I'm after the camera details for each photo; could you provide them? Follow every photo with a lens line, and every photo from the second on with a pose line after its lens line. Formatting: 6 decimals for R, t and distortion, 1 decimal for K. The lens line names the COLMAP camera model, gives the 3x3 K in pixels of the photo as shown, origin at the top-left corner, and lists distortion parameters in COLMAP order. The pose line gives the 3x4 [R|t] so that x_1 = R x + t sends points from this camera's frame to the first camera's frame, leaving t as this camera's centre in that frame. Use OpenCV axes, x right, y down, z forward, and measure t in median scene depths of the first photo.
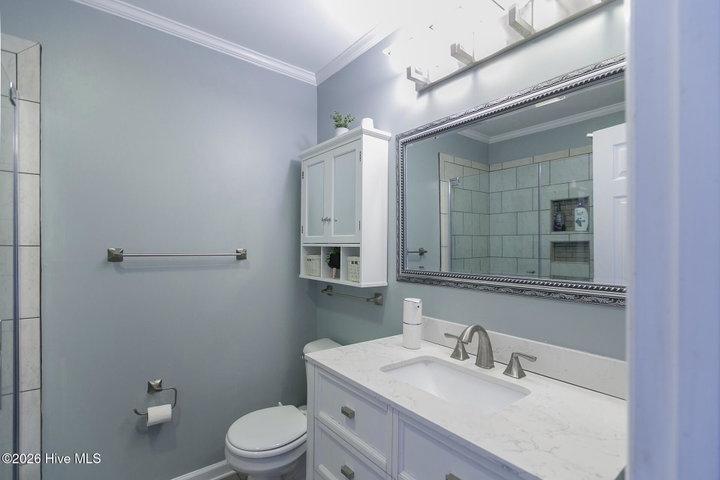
lens RADIAL K [[333.7, 0, 336.8], [0, 333.7, 251.3], [0, 0, 1]] dist [0.001157, 0.000302]
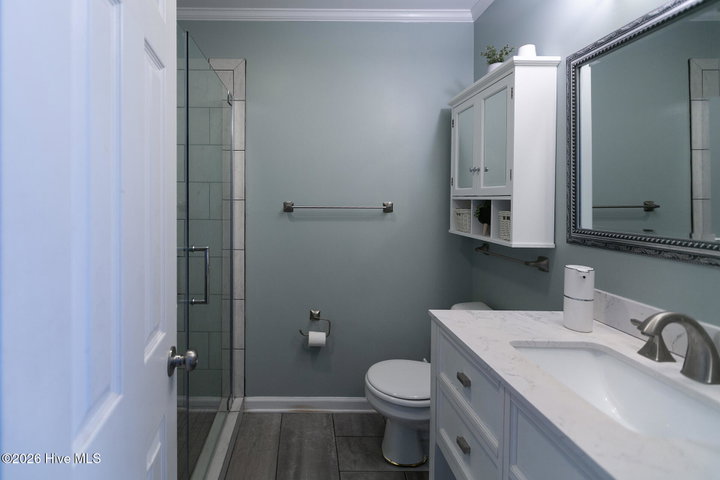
lens RADIAL K [[331.5, 0, 304.6], [0, 331.5, 206.4], [0, 0, 1]] dist [-0.000002, -0.000317]
pose [[0.806814, 0.007179, -0.590761, 0.141405], [-0.005390, 0.999974, 0.004791, 0.002617], [0.590780, -0.000681, 0.806832, 0.004550]]
